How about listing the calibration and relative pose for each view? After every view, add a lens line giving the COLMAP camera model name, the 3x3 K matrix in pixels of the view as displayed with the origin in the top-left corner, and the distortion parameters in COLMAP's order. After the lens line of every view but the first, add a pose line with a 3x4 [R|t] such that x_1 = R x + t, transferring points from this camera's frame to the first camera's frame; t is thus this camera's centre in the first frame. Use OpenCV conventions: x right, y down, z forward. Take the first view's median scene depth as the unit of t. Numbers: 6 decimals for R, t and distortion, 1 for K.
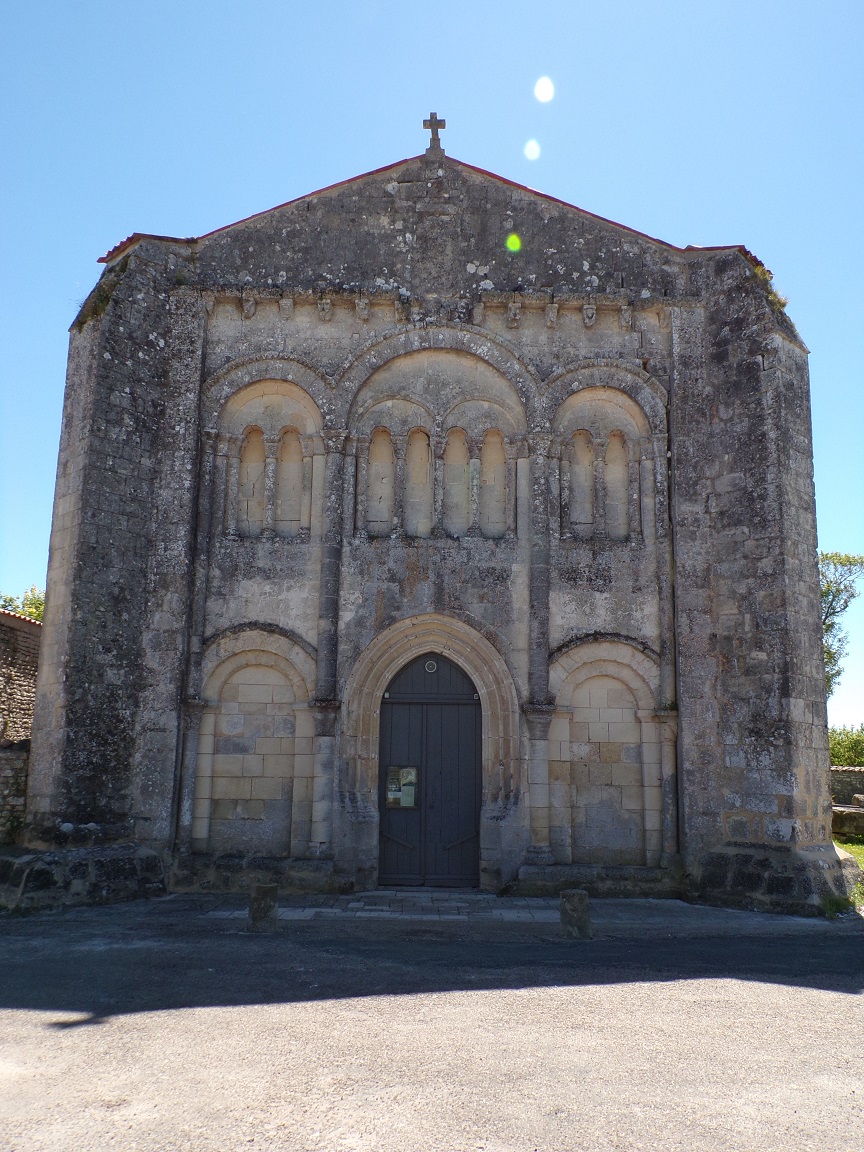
lens RADIAL K [[982.9, 0, 432.0], [0, 982.9, 576.0], [0, 0, 1]] dist [0.011486, 0.006284]
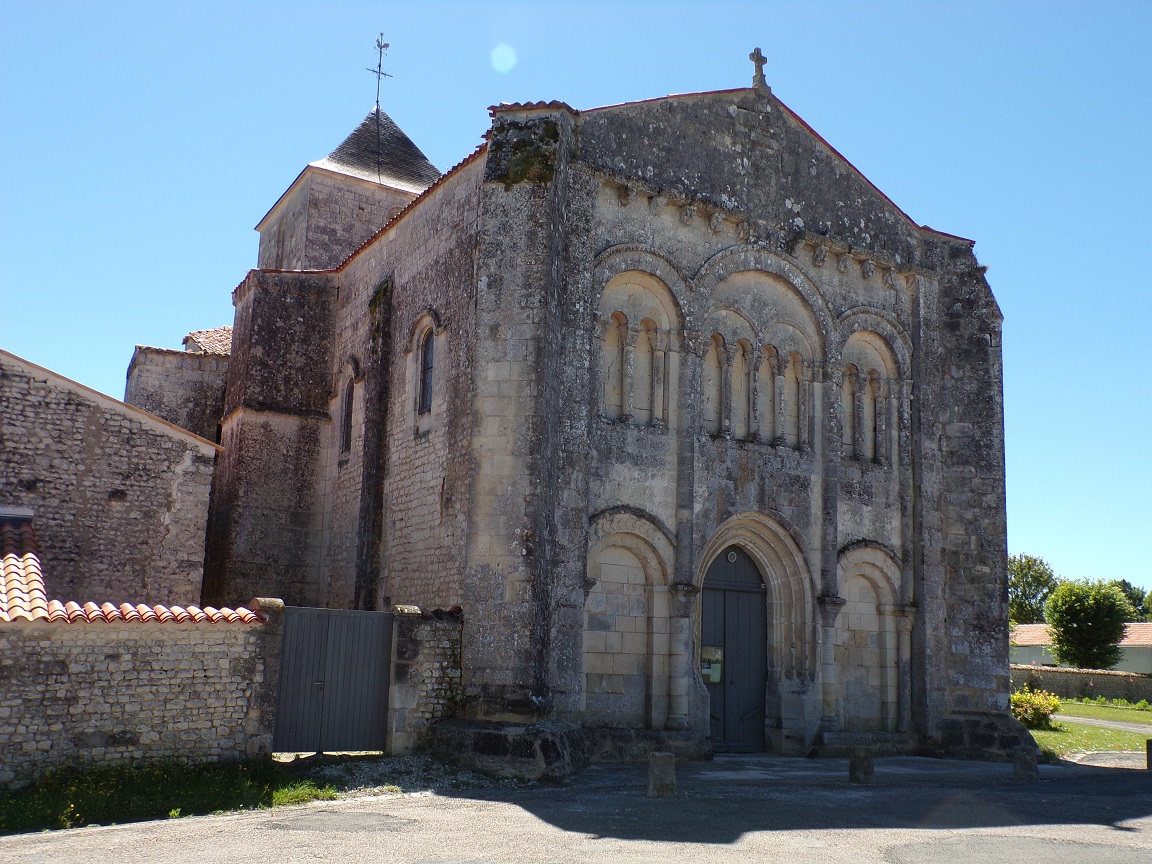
lens RADIAL K [[1209.8, 0, 576.0], [0, 1209.8, 432.0], [0, 0, 1]] dist [-0.004688, 0.029576]
pose [[0.836120, 0.117705, 0.535770, -0.920641], [-0.131496, 0.991237, -0.012557, -0.007271], [-0.532553, -0.059952, 0.844271, -0.049876]]
